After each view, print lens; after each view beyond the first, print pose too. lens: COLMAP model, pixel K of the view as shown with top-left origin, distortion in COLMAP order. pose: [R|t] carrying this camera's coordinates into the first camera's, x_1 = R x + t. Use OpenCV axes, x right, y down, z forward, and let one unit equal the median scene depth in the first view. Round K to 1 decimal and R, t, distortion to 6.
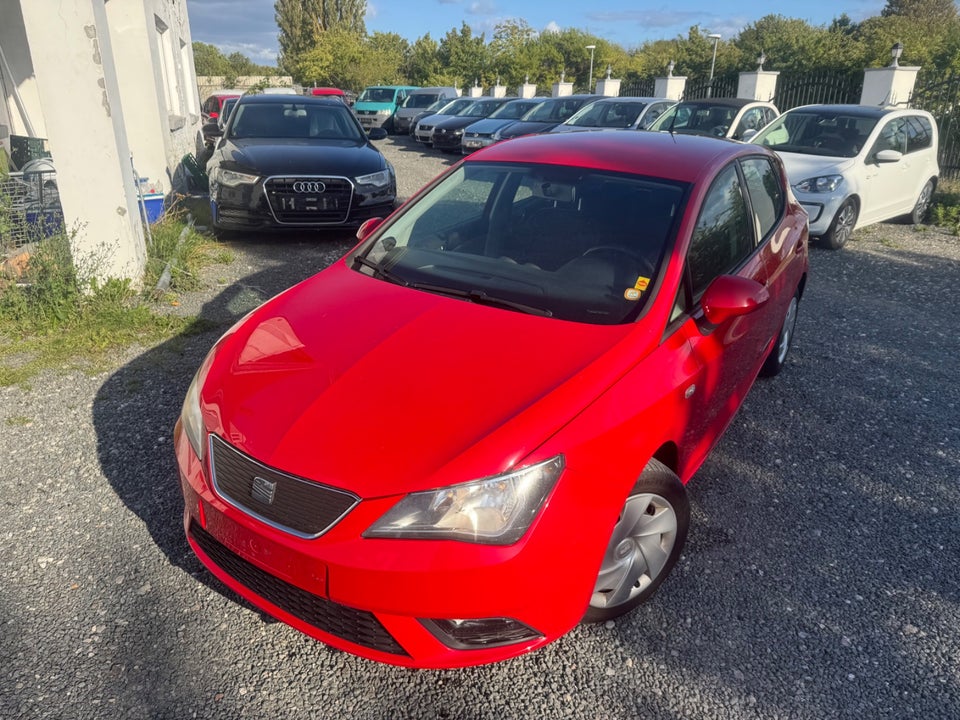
lens RADIAL K [[680.2, 0, 482.6], [0, 680.2, 357.2], [0, 0, 1]] dist [0.030529, -0.040196]
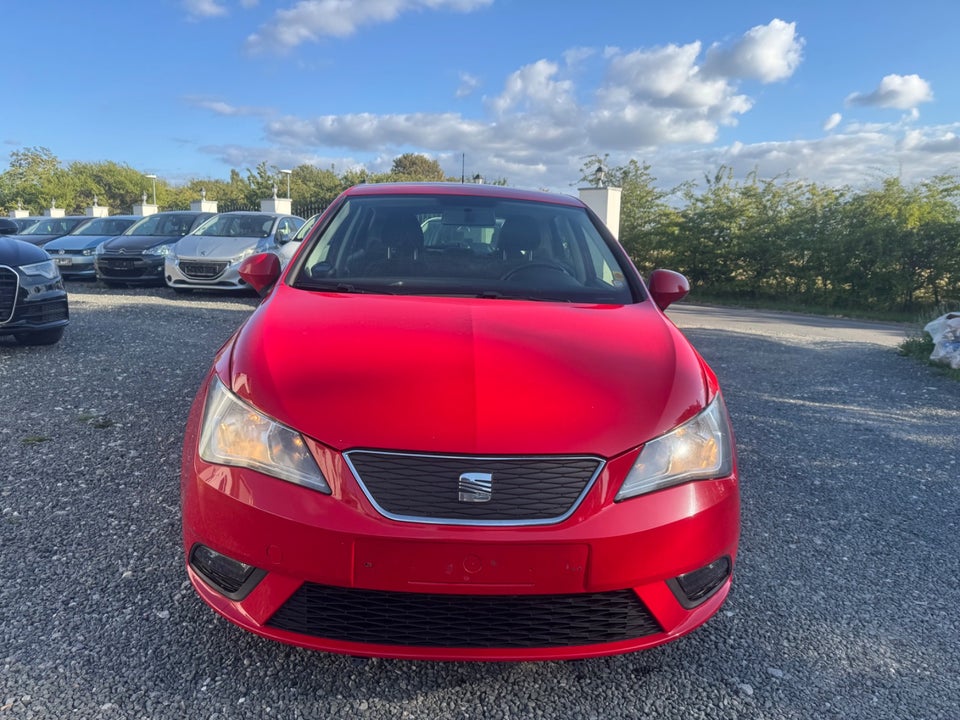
lens RADIAL K [[680.2, 0, 482.6], [0, 680.2, 357.2], [0, 0, 1]] dist [0.030529, -0.040196]
pose [[0.807873, -0.090388, 0.582384, -0.315432], [0.199459, 0.971789, -0.125862, 0.061439], [-0.554578, 0.217842, 0.803111, 0.131529]]
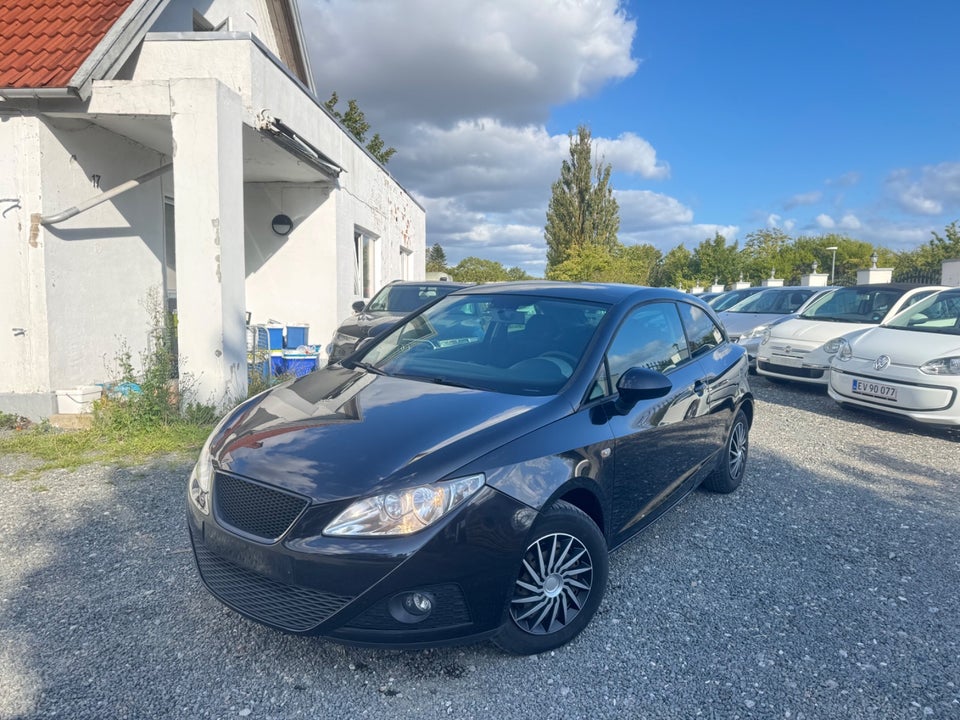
lens RADIAL K [[675.7, 0, 477.1], [0, 675.7, 361.7], [0, 0, 1]] dist [0.091841, -0.145643]
pose [[0.926012, 0.032771, -0.376070, 0.420103], [-0.135334, 0.958823, -0.249687, 0.054736], [0.352402, 0.282109, 0.892316, 0.049858]]
